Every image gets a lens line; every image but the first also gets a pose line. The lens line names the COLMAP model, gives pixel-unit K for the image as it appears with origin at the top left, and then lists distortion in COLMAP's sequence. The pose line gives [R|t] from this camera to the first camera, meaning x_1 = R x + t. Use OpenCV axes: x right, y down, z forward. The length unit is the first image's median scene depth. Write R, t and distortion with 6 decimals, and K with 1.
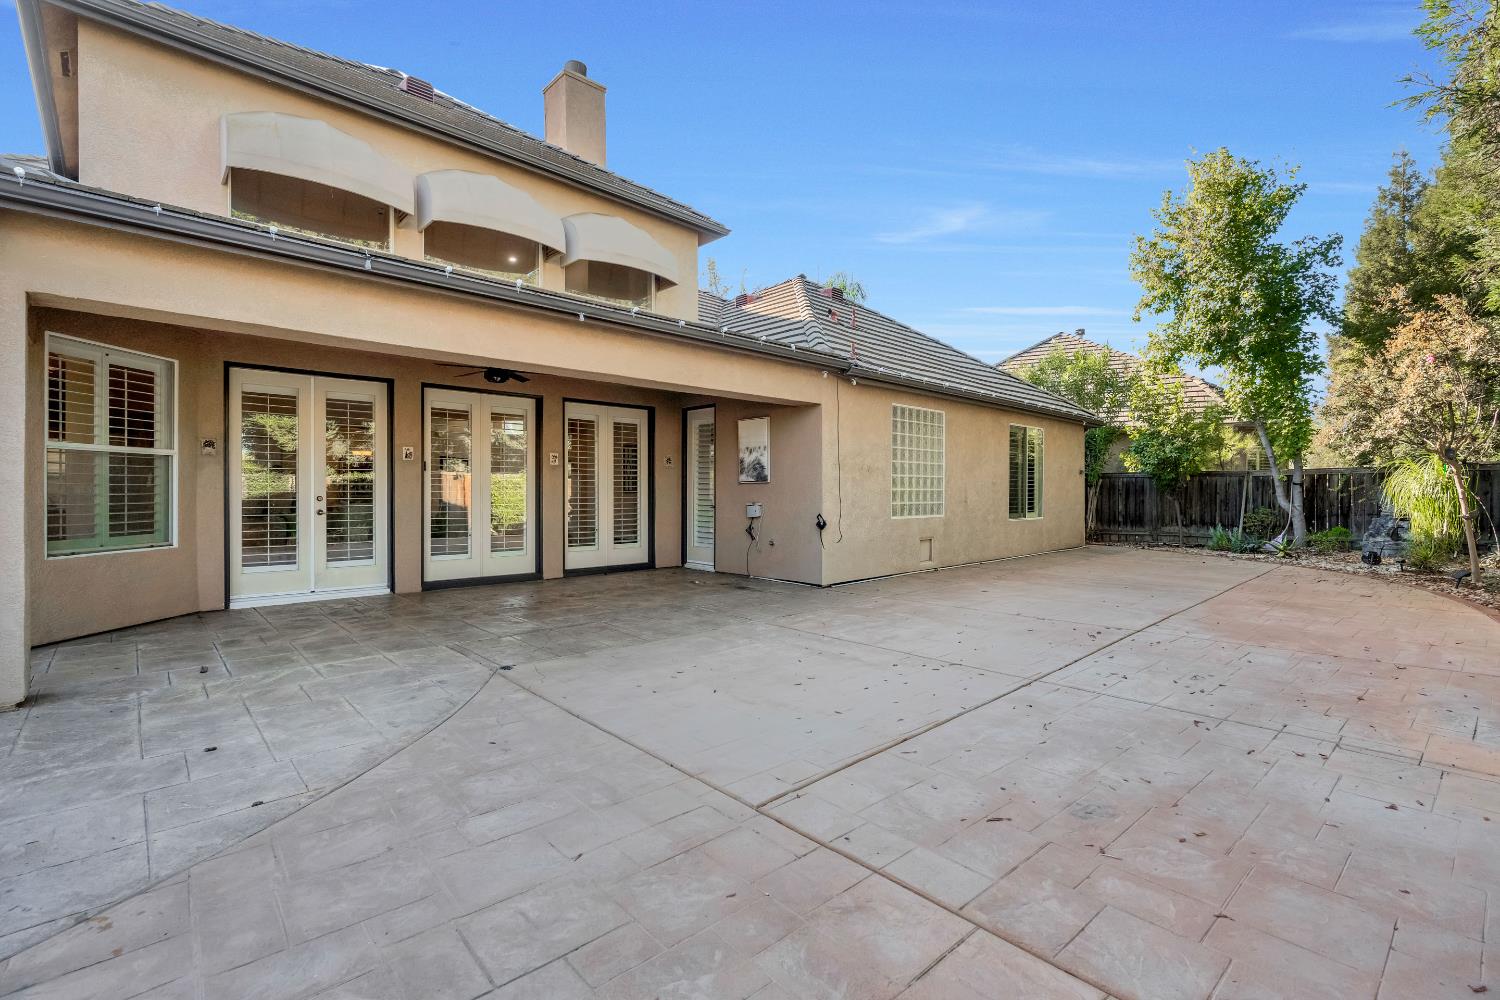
lens RADIAL K [[669.1, 0, 747.8], [0, 669.1, 501.4], [0, 0, 1]] dist [-0.002162, 0.000366]
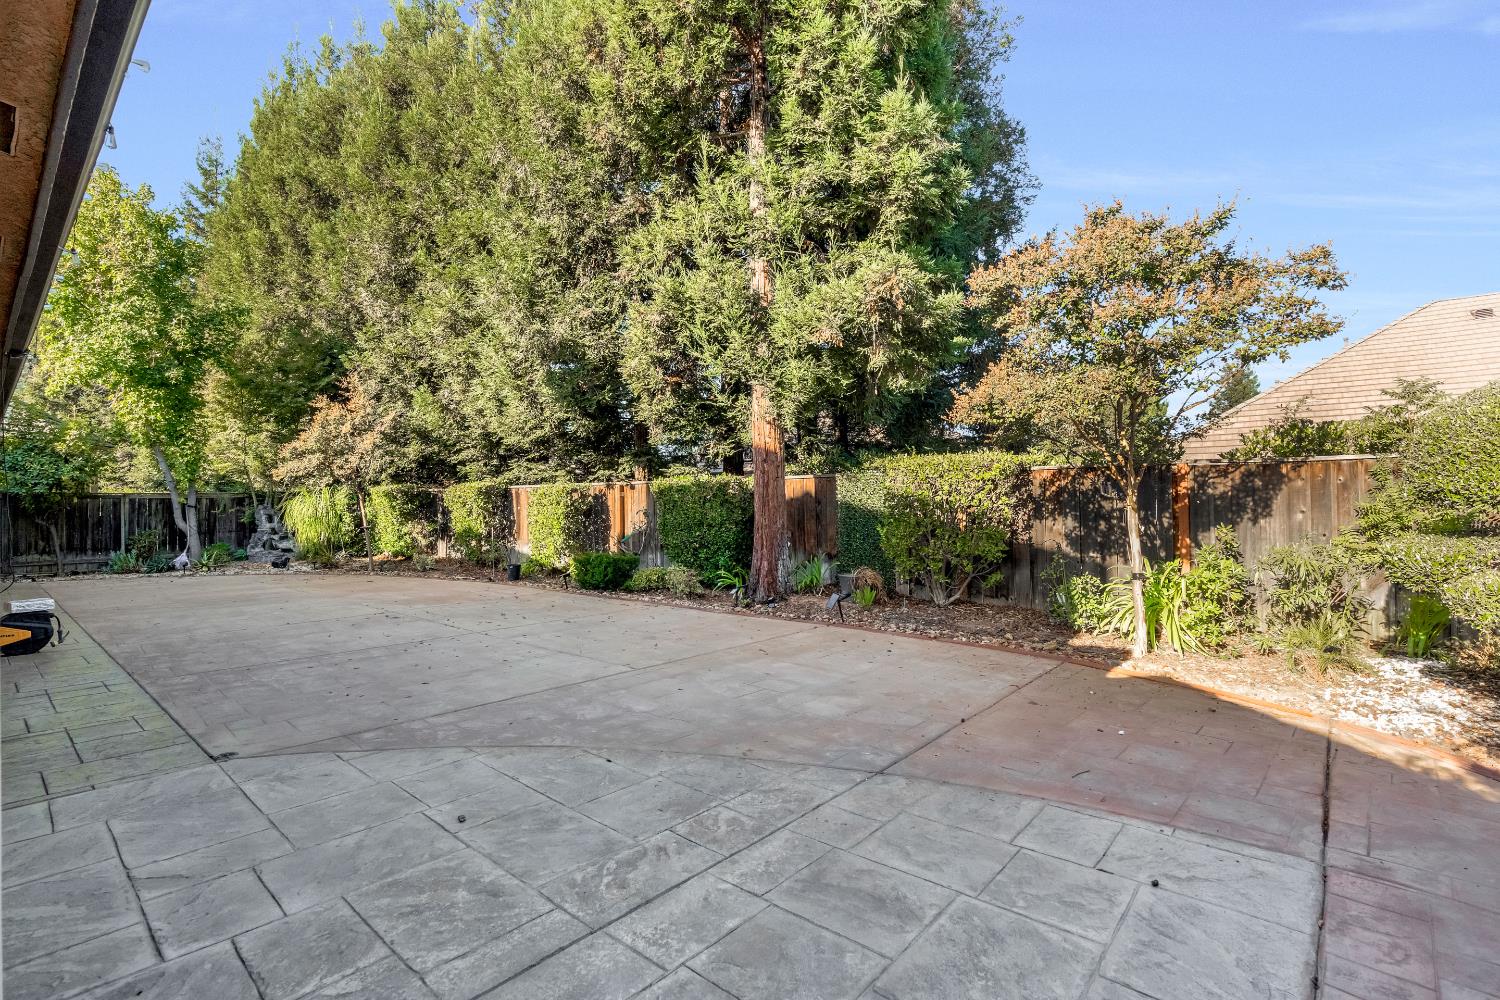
lens RADIAL K [[669.1, 0, 750.0], [0, 669.1, 500.3], [0, 0, 1]] dist [-0.002162, 0.000366]
pose [[-0.086286, 0.007356, 0.996243, -1.746473], [0.025459, 0.999662, -0.005176, -0.028526], [-0.995945, 0.024916, -0.086444, 0.708370]]
